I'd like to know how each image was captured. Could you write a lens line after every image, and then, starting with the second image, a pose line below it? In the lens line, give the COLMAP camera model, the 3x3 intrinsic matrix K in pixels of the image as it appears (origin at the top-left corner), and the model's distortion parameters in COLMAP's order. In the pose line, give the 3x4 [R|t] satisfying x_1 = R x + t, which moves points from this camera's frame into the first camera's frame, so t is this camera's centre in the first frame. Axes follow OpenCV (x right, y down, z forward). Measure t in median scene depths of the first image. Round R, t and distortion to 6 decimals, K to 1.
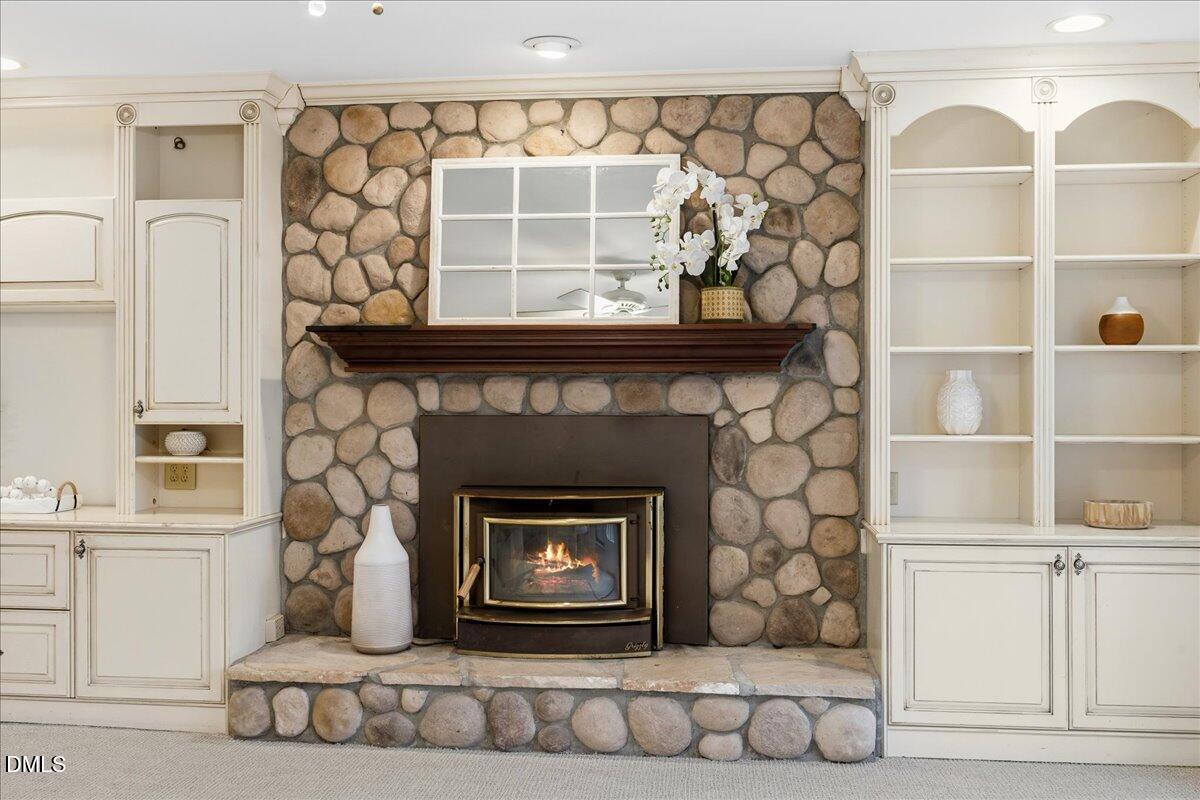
lens RADIAL K [[1321.5, 0, 600.0], [0, 1321.5, 400.0], [0, 0, 1]] dist [-0.010000, -0.028911]
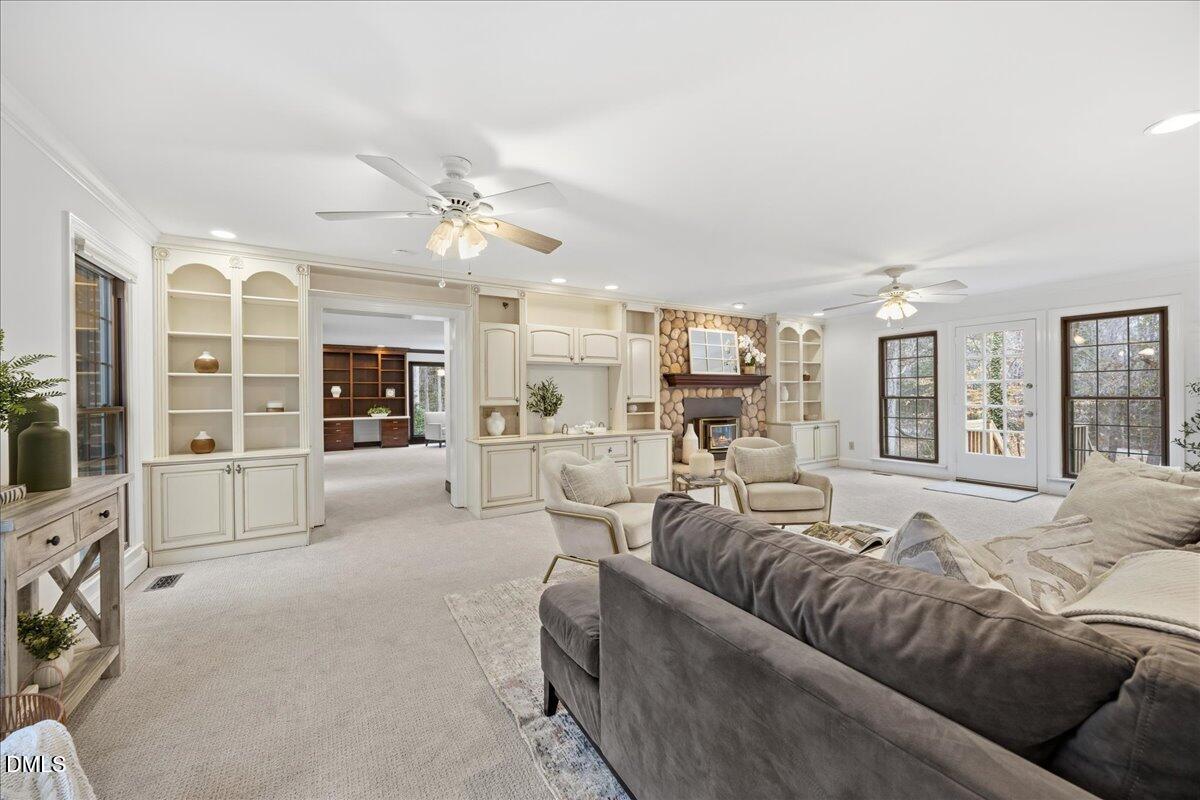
lens RADIAL K [[466.7, 0, 603.8], [0, 466.7, 396.9], [0, 0, 1]] dist [0.001093, -0.000033]
pose [[0.788548, -0.010423, 0.614885, -1.083788], [0.009619, 0.999943, 0.004614, -0.001000], [-0.614898, 0.002276, 0.788603, 0.139863]]
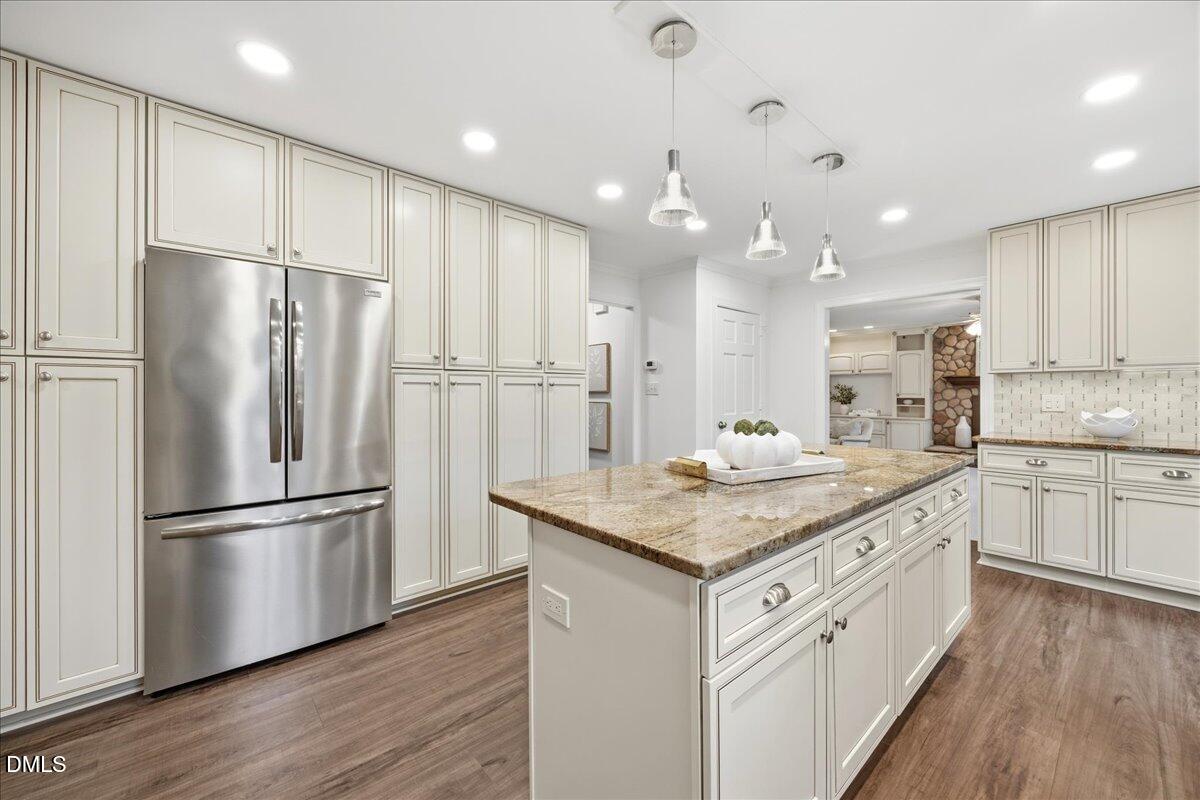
lens RADIAL K [[466.7, 0, 603.8], [0, 466.7, 396.9], [0, 0, 1]] dist [0.001093, -0.000033]
pose [[0.750954, 0.000649, -0.660354, -0.032038], [0.000321, 0.999999, 0.001348, 0.011383], [0.660354, -0.001225, 0.750953, -0.962811]]
